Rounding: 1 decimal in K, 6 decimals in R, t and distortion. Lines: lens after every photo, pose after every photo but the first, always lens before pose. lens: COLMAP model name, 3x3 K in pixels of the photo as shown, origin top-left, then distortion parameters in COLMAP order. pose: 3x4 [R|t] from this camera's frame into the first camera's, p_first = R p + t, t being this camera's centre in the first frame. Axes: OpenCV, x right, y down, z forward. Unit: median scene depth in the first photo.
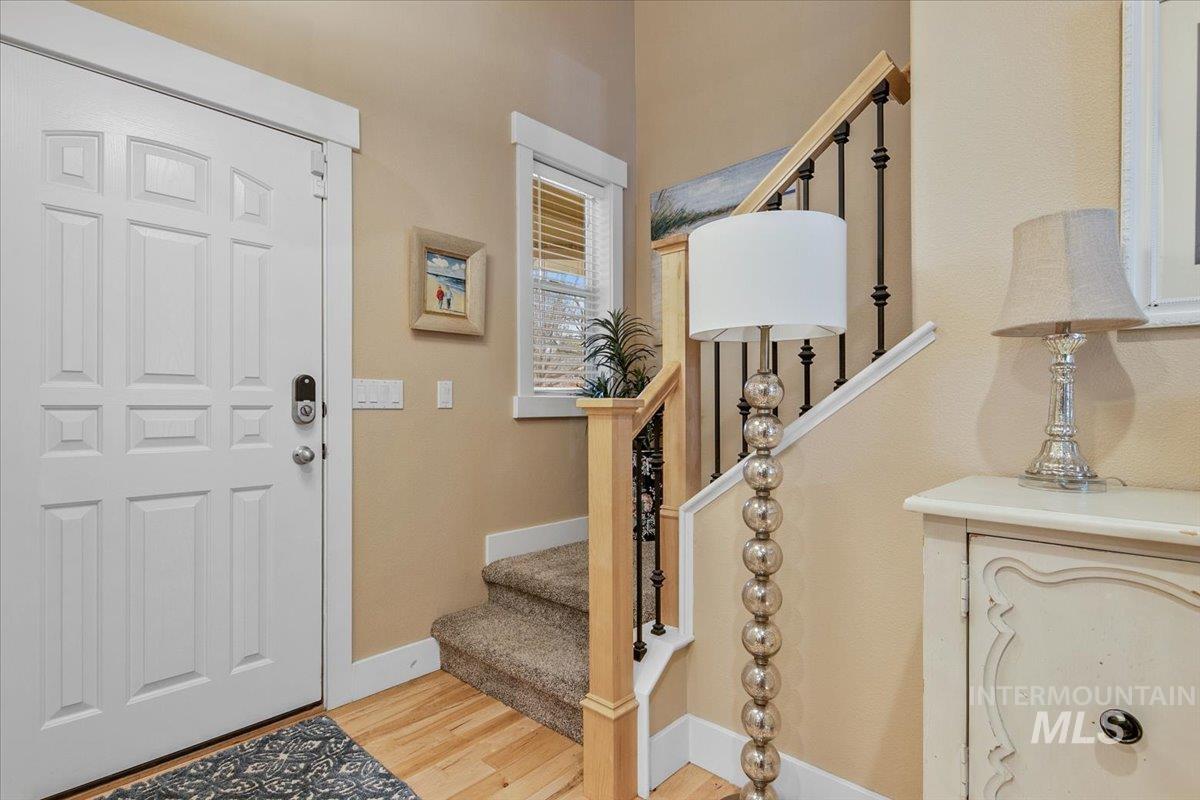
lens RADIAL K [[584.0, 0, 597.4], [0, 584.0, 405.0], [0, 0, 1]] dist [0.002008, -0.003405]
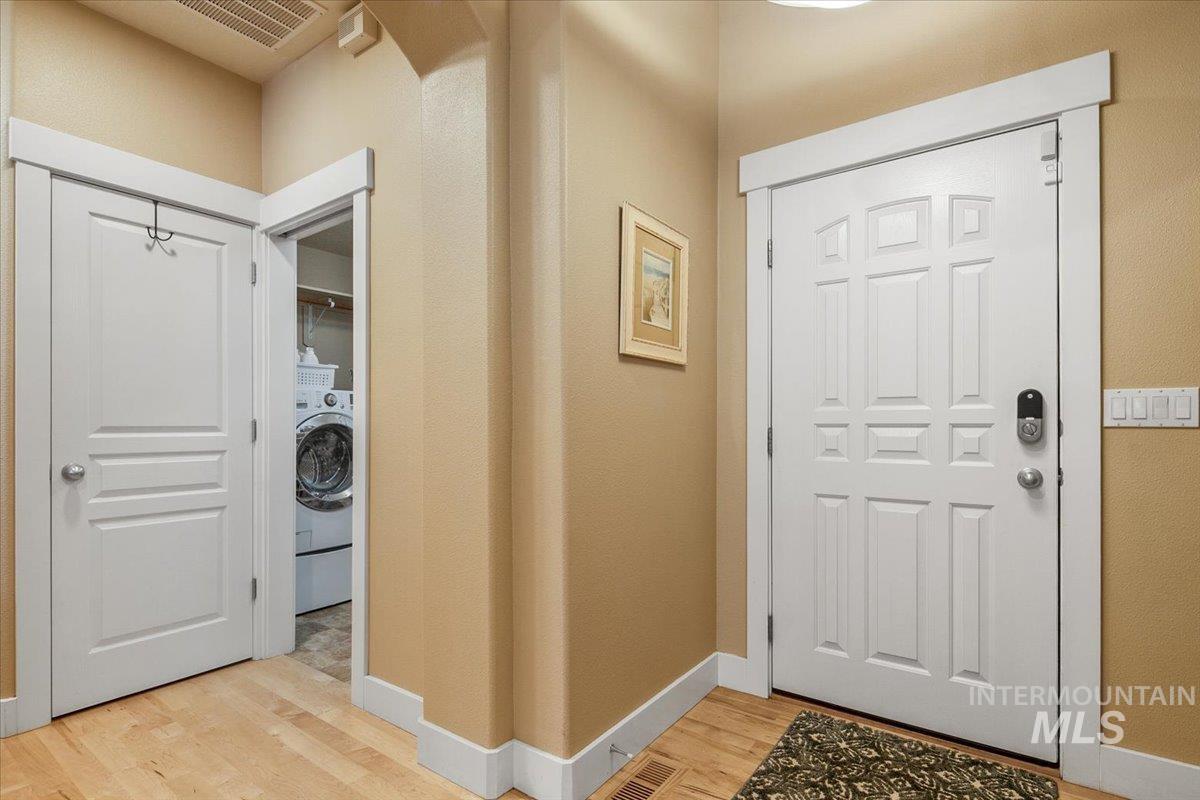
lens RADIAL K [[584.0, 0, 600.5], [0, 584.0, 424.4], [0, 0, 1]] dist [0.002008, -0.003405]
pose [[0.129943, 0.001052, -0.991521, 0.320182], [0.003987, 0.999991, 0.001584, -0.001685], [0.991513, -0.004159, 0.129938, 0.236172]]
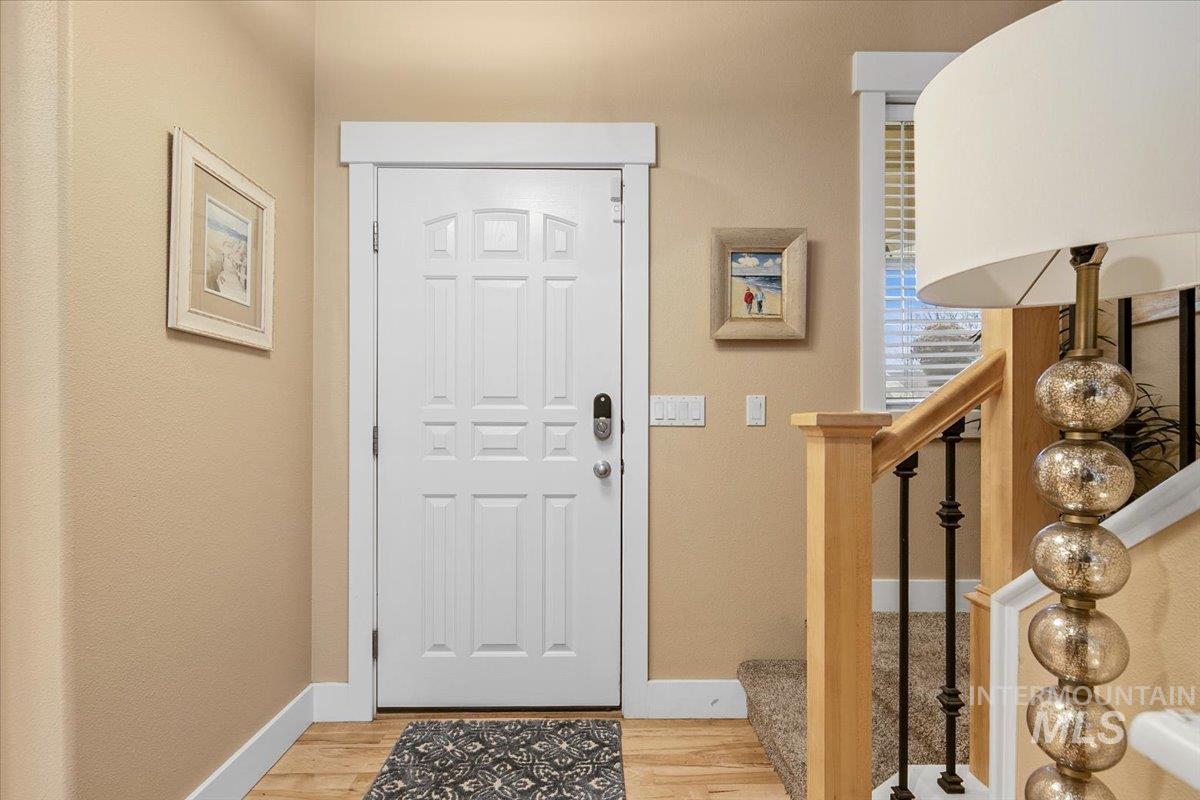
lens RADIAL K [[584.0, 0, 594.6], [0, 584.0, 423.5], [0, 0, 1]] dist [0.002008, -0.003405]
pose [[0.691947, 0.002763, -0.721943, 0.264188], [-0.000551, 0.999994, 0.003299, -0.000626], [0.721948, -0.001884, 0.691945, 0.269982]]
